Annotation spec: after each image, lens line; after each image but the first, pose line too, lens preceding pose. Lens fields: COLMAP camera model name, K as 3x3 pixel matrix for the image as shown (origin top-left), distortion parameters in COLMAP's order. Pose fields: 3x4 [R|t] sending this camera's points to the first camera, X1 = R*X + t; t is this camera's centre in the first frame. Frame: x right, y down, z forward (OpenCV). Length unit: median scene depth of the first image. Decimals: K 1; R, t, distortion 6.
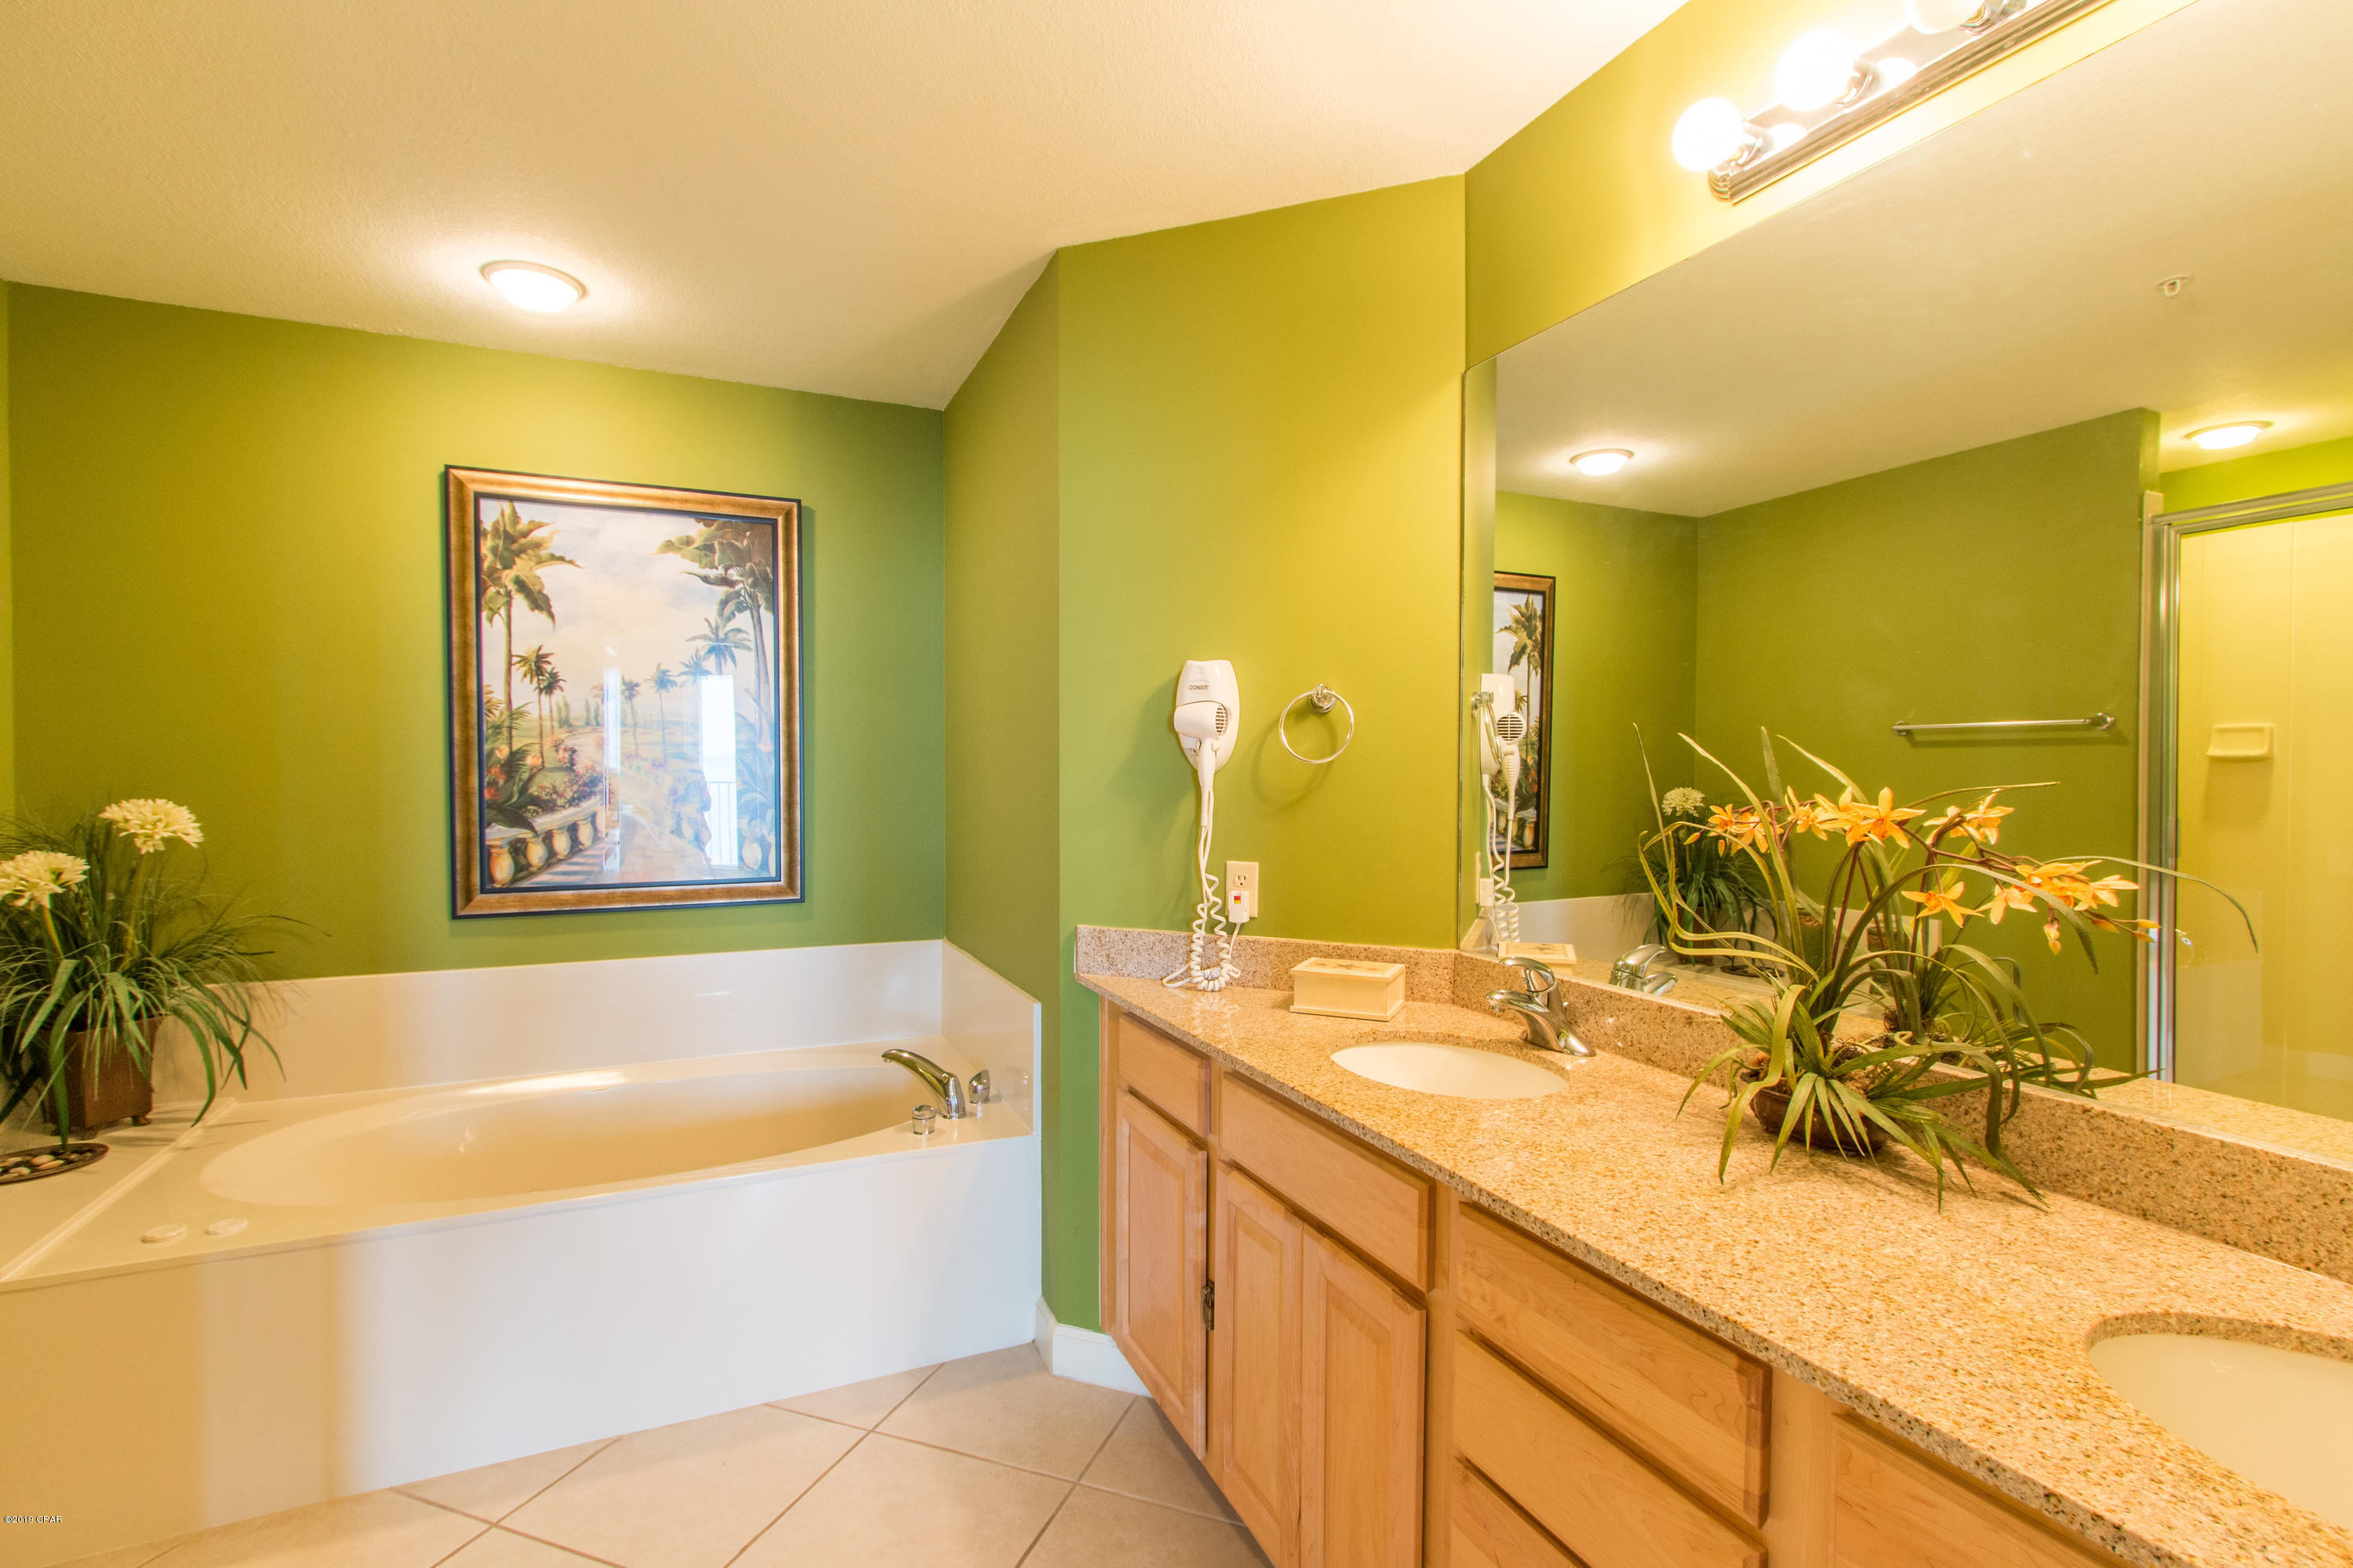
lens RADIAL K [[1075.1, 0, 1175.9], [0, 1075.1, 782.4], [0, 0, 1]] dist [0.003583, -0.002176]
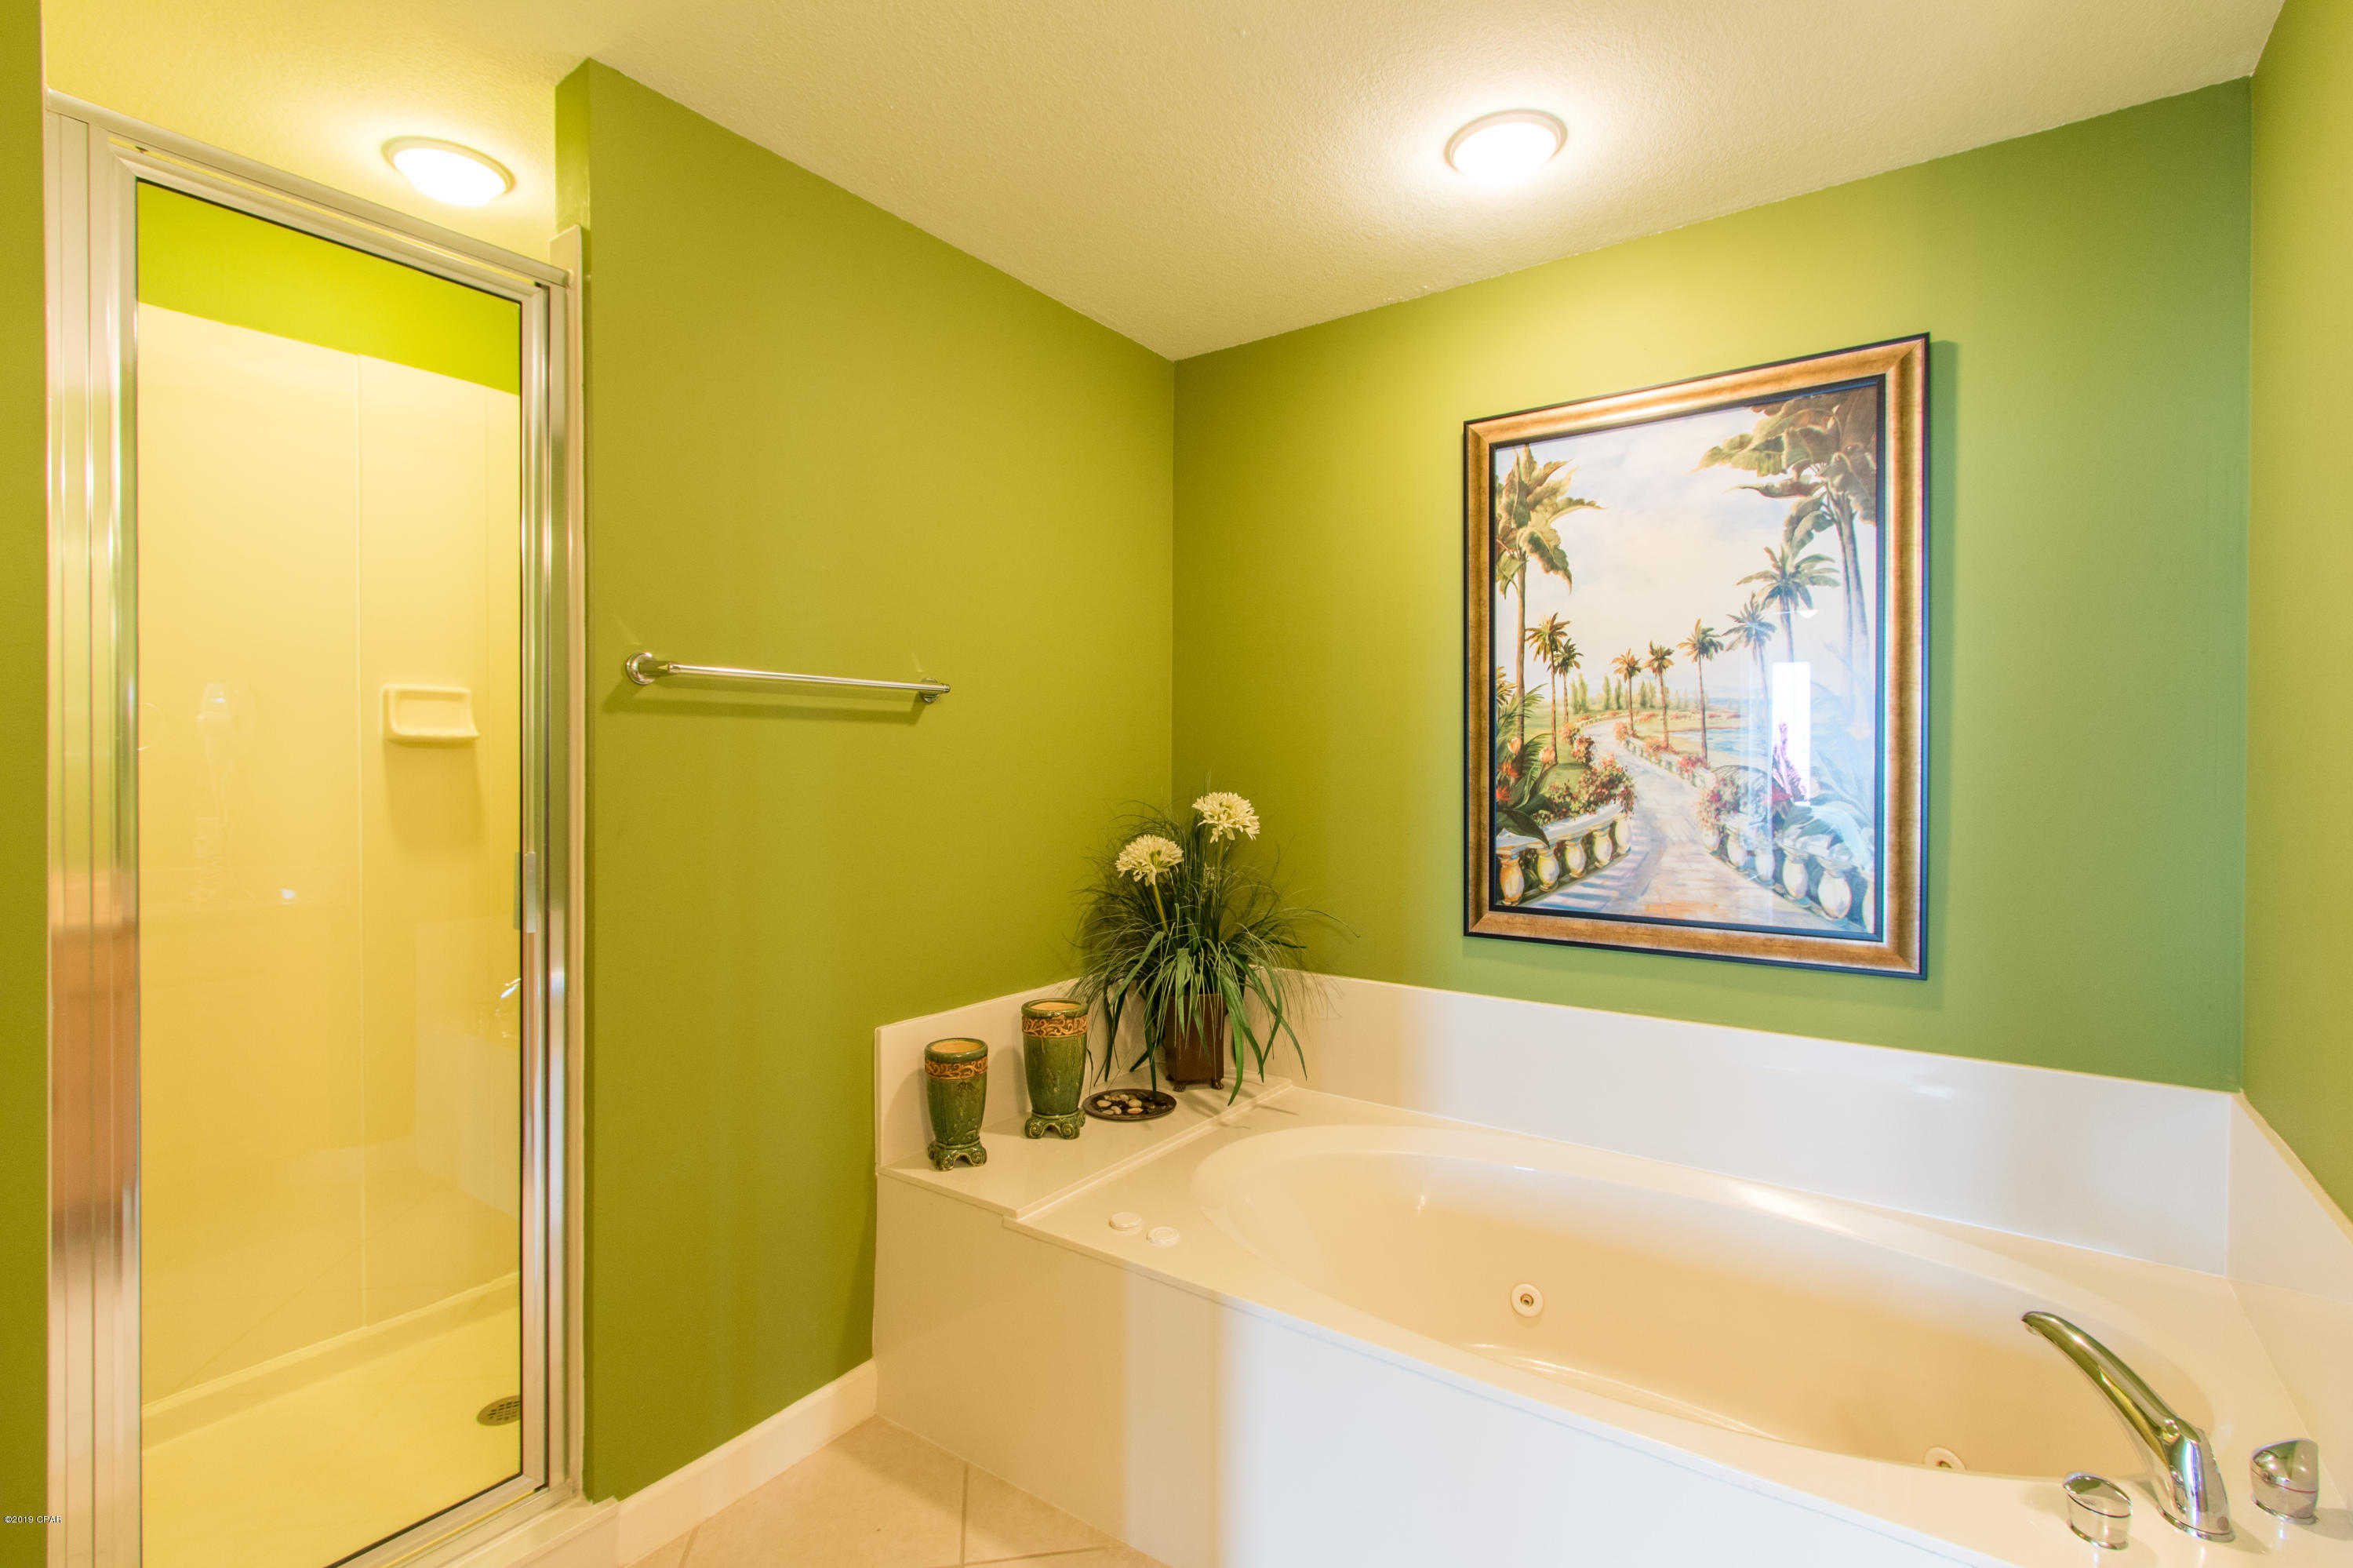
lens RADIAL K [[1075.1, 0, 1179.3], [0, 1075.1, 775.9], [0, 0, 1]] dist [0.003583, -0.002176]
pose [[0.495206, 0.008852, -0.868730, -0.022990], [-0.012696, 0.999915, 0.002952, -0.003329], [0.868683, 0.009567, 0.495277, 0.352150]]
